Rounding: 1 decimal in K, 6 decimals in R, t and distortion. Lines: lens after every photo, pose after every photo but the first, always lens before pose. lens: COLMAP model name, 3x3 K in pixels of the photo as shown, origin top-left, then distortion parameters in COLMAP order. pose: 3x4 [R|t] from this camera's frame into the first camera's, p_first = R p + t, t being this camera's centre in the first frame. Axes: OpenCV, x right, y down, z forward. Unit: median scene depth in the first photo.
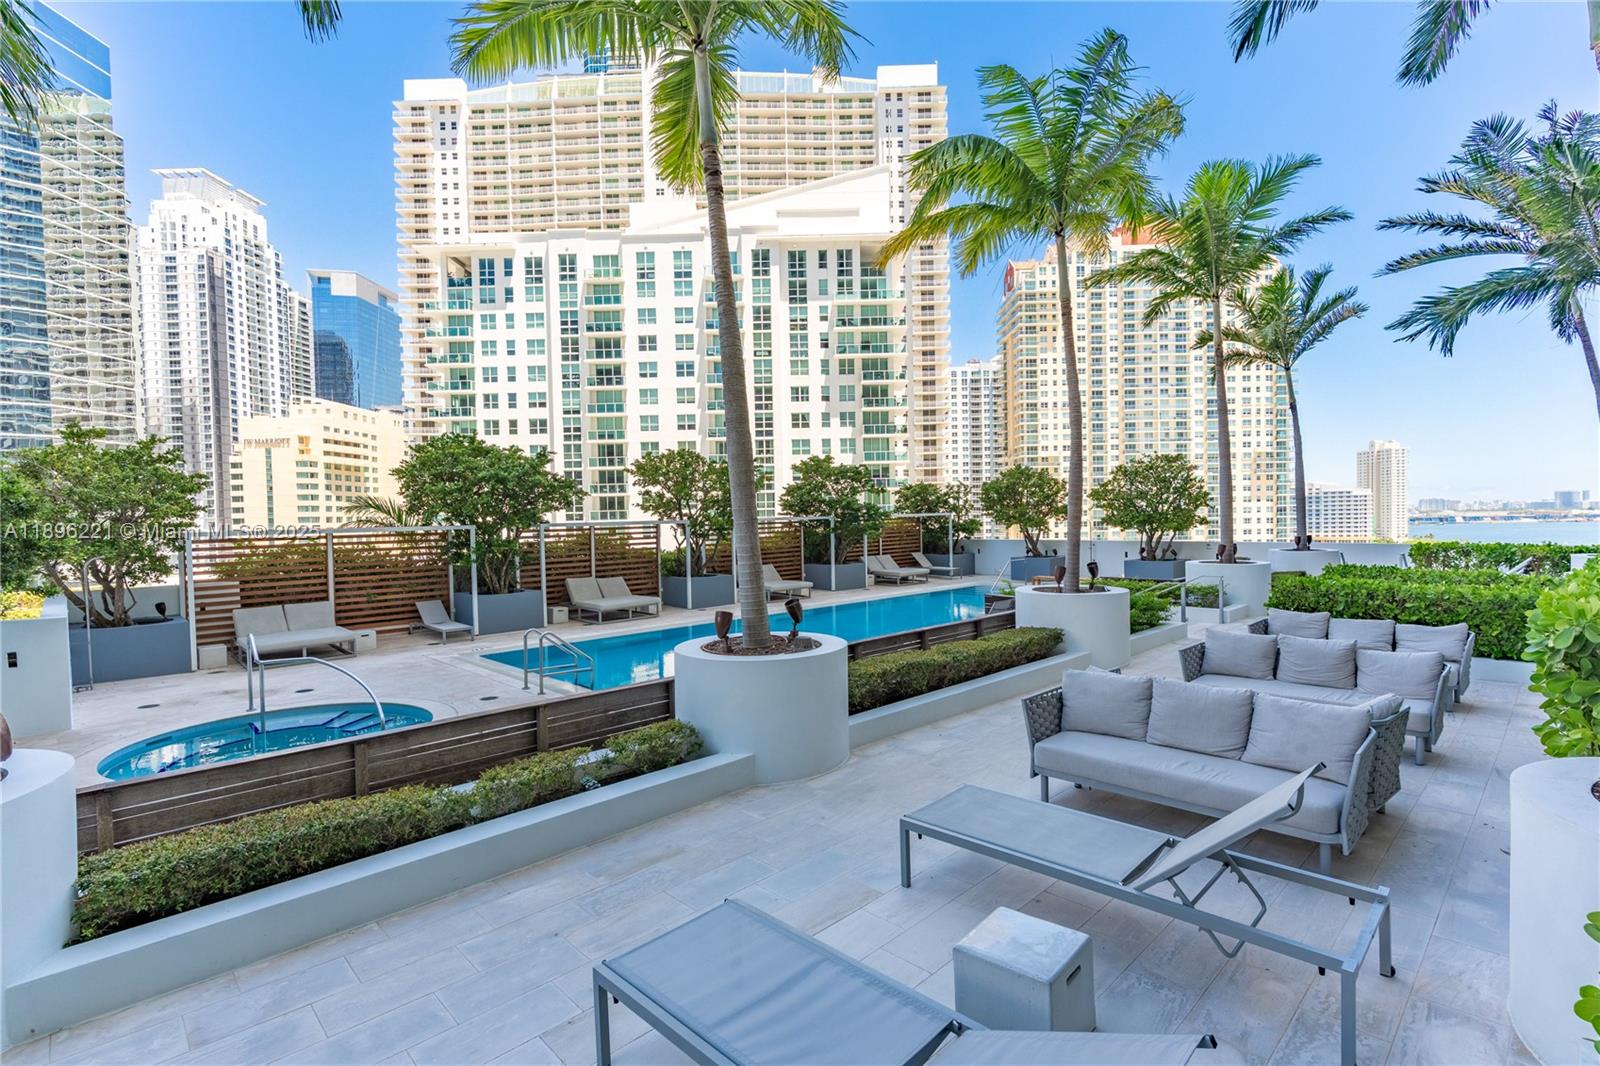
lens RADIAL K [[764.2, 0, 800.0], [0, 764.2, 533.0], [0, 0, 1]] dist [0.001487, 0.000545]
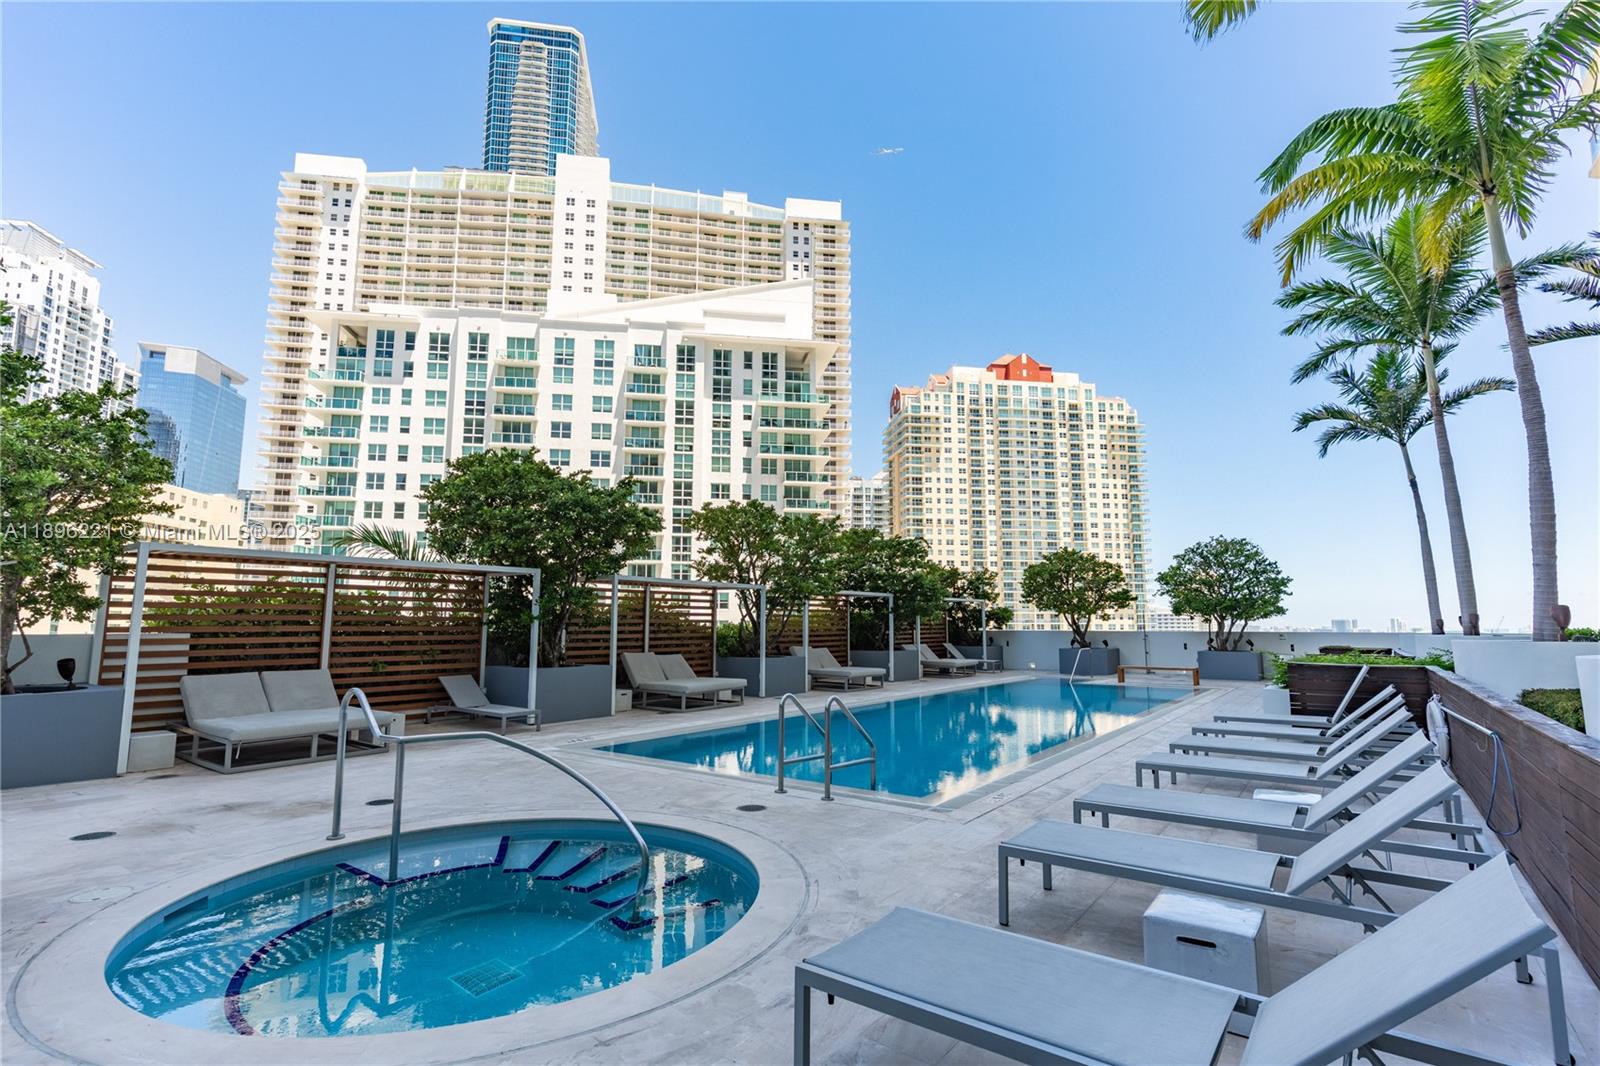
lens RADIAL K [[761.0, 0, 800.0], [0, 761.0, 533.0], [0, 0, 1]] dist [0.003087, -0.000050]
pose [[0.984787, 0.042923, 0.168382, -0.060844], [-0.017780, 0.988816, -0.148075, 0.011668], [-0.172855, 0.142828, 0.974536, 0.049434]]
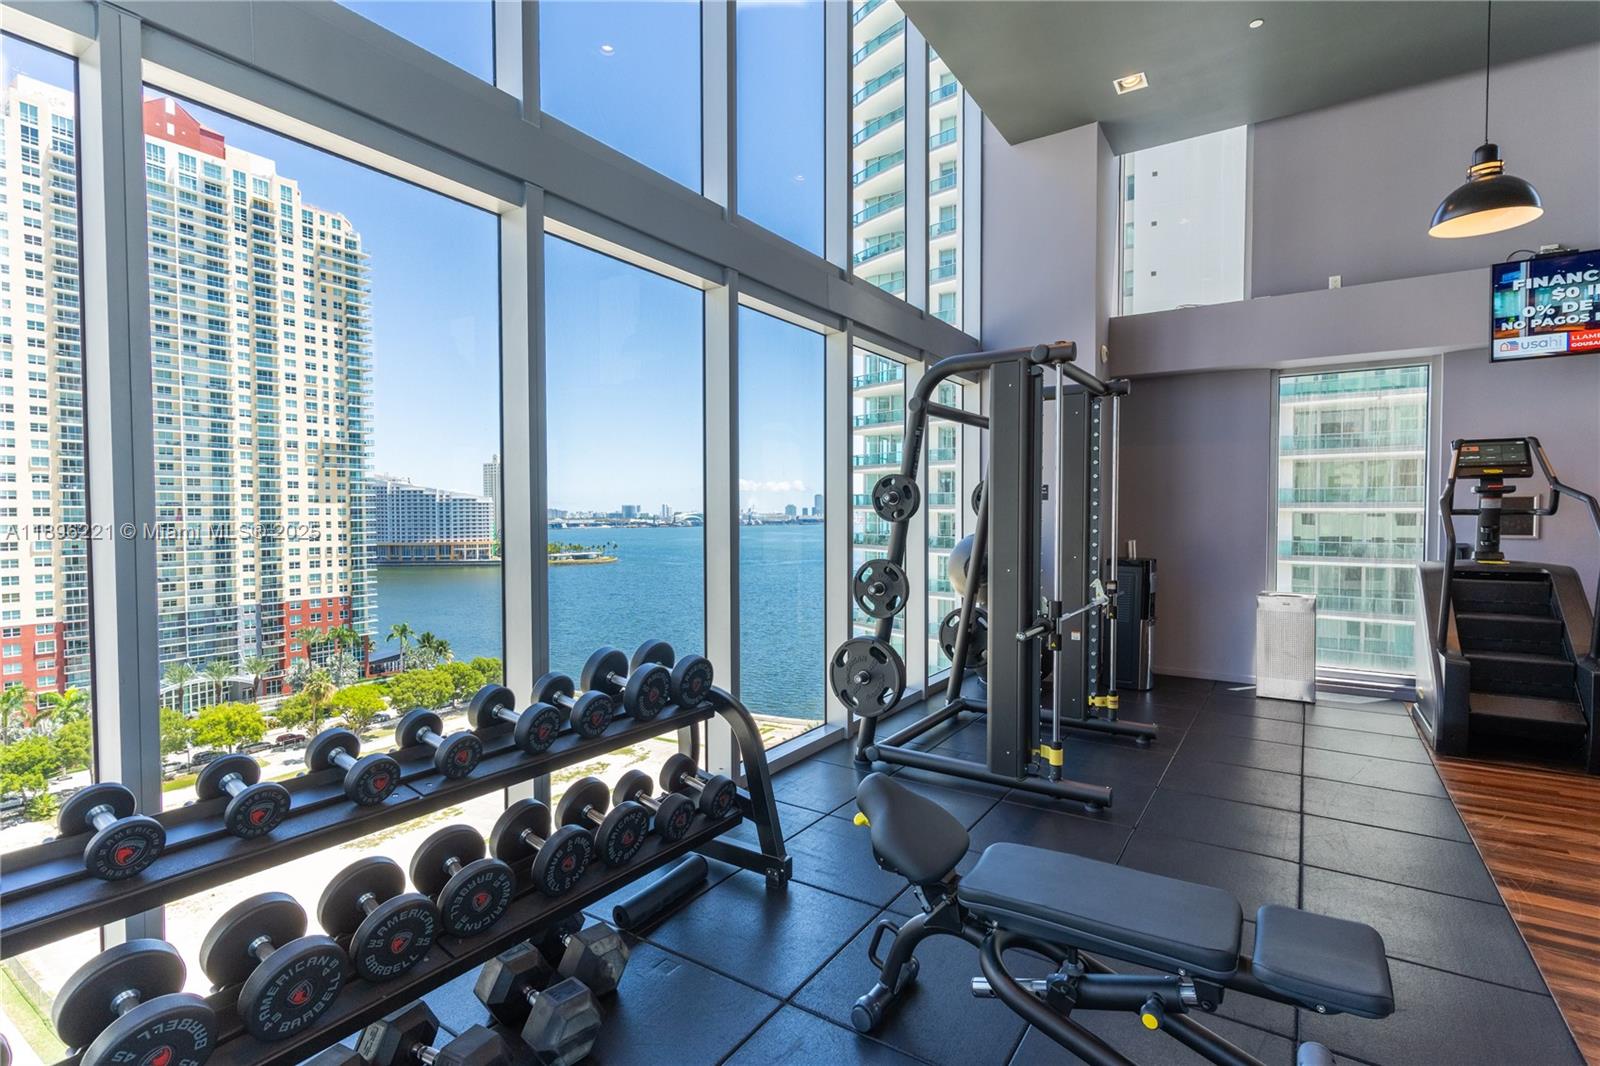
lens RADIAL K [[761.0, 0, 800.0], [0, 761.0, 533.0], [0, 0, 1]] dist [0.003087, -0.000050]
pose [[0.536250, -0.005243, 0.844043, 0.376455], [0.011788, 0.999930, -0.001278, 0.000126], [-0.843977, 0.010634, 0.536274, 0.250845]]
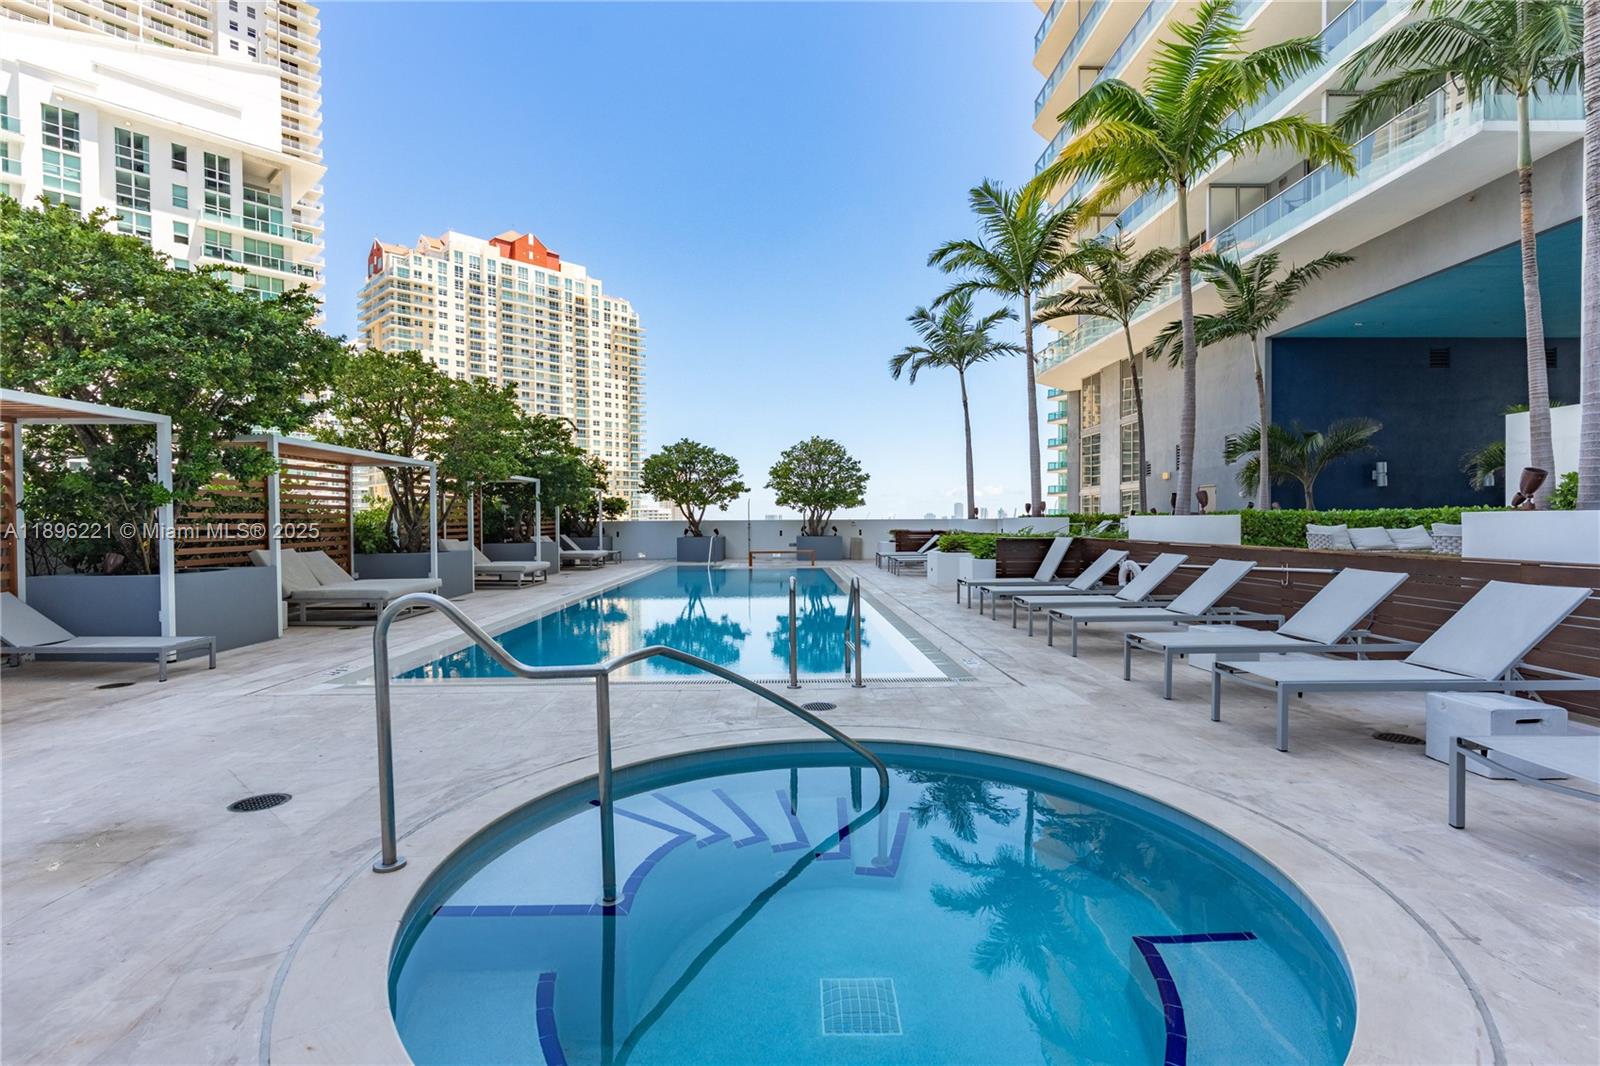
lens RADIAL K [[761.0, 0, 800.0], [0, 761.0, 533.0], [0, 0, 1]] dist [0.003087, -0.000050]
pose [[0.678063, 0.004242, 0.734991, -0.100305], [0.010257, 0.999831, -0.015233, 0.013722], [-0.734932, 0.017868, 0.677906, 0.084576]]
